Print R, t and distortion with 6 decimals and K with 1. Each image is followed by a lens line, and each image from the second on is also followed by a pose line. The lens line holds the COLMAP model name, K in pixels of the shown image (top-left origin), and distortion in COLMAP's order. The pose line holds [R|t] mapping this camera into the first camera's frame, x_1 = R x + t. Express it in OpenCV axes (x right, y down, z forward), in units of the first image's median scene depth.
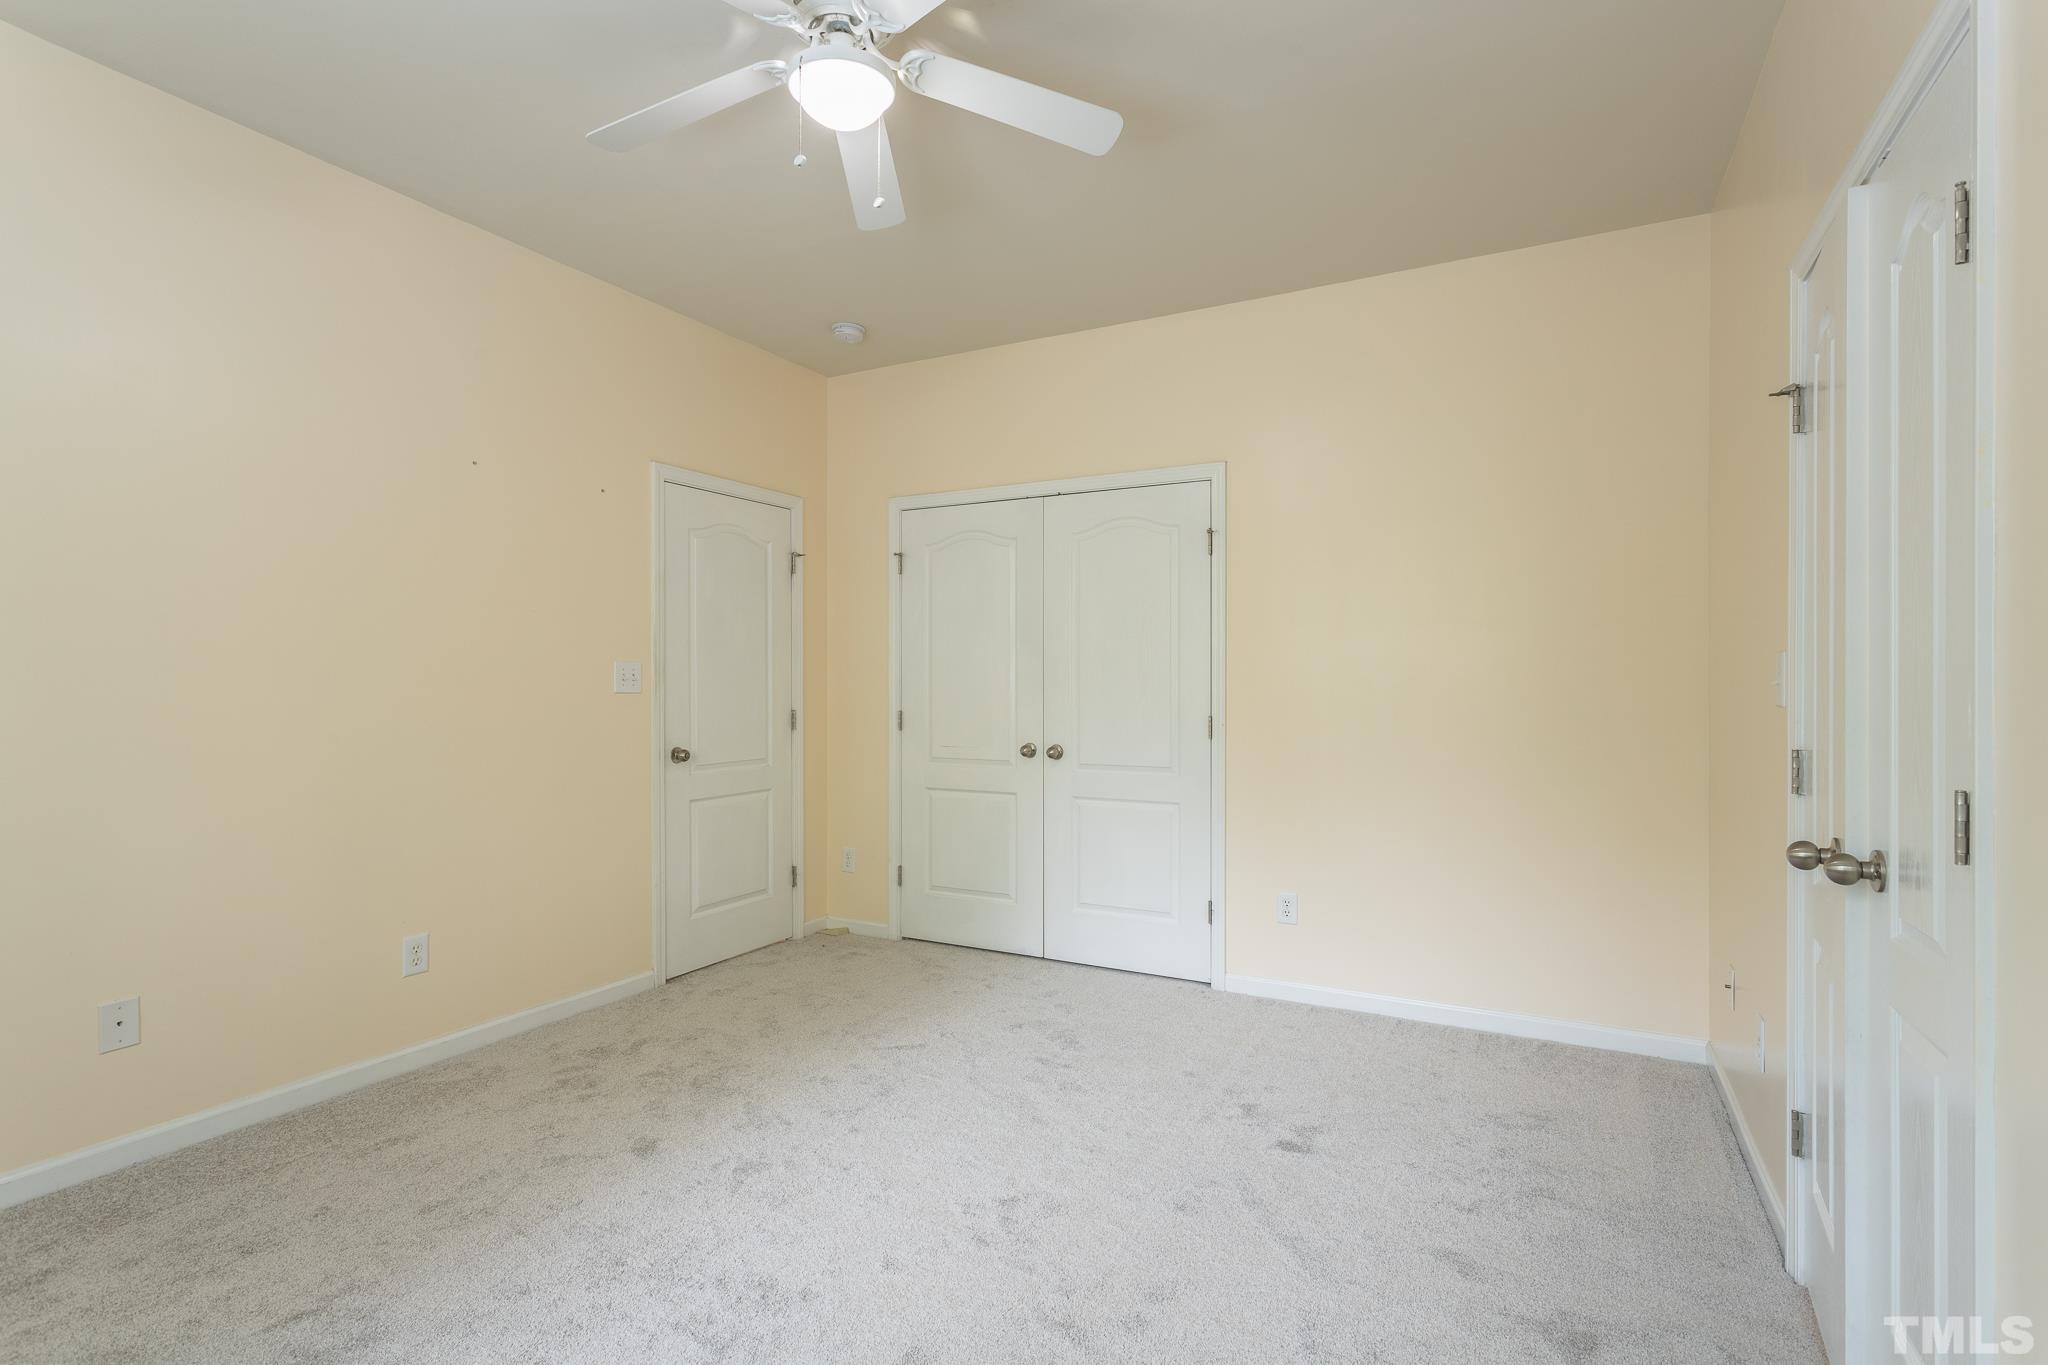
lens RADIAL K [[987.9, 0, 1023.1], [0, 987.9, 688.9], [0, 0, 1]] dist [-0.000881, 0.000081]
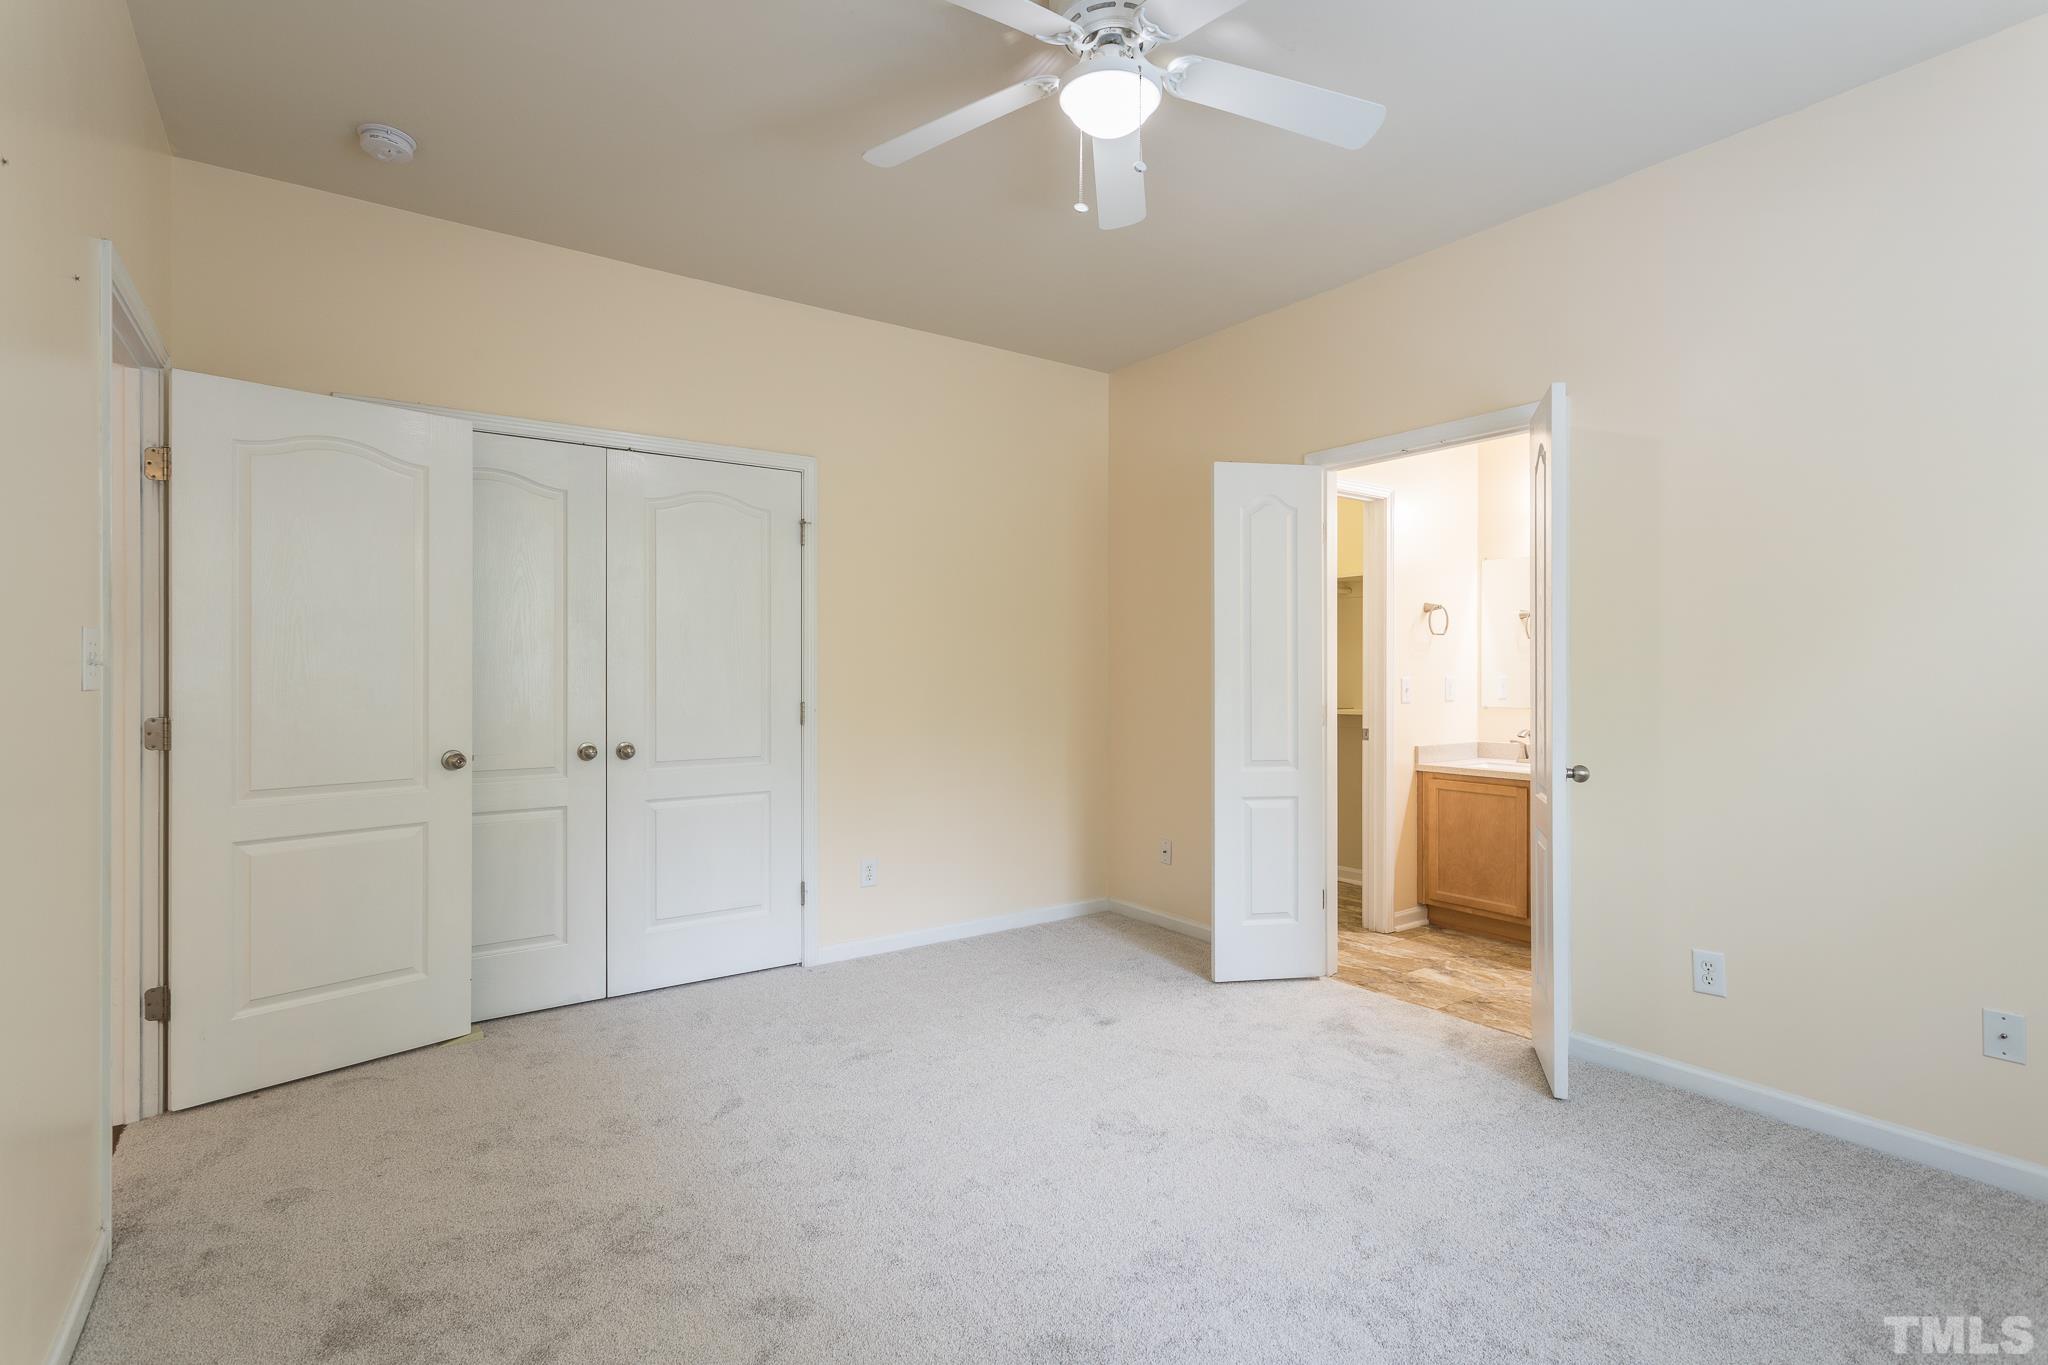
lens RADIAL K [[978.9, 0, 1023.0], [0, 978.9, 680.7], [0, 0, 1]] dist [0.003408, 0.000549]
pose [[0.437864, -0.007708, 0.899008, -0.617026], [0.005866, 0.999966, 0.005717, 0.000612], [-0.899022, 0.002770, 0.437895, 0.344170]]
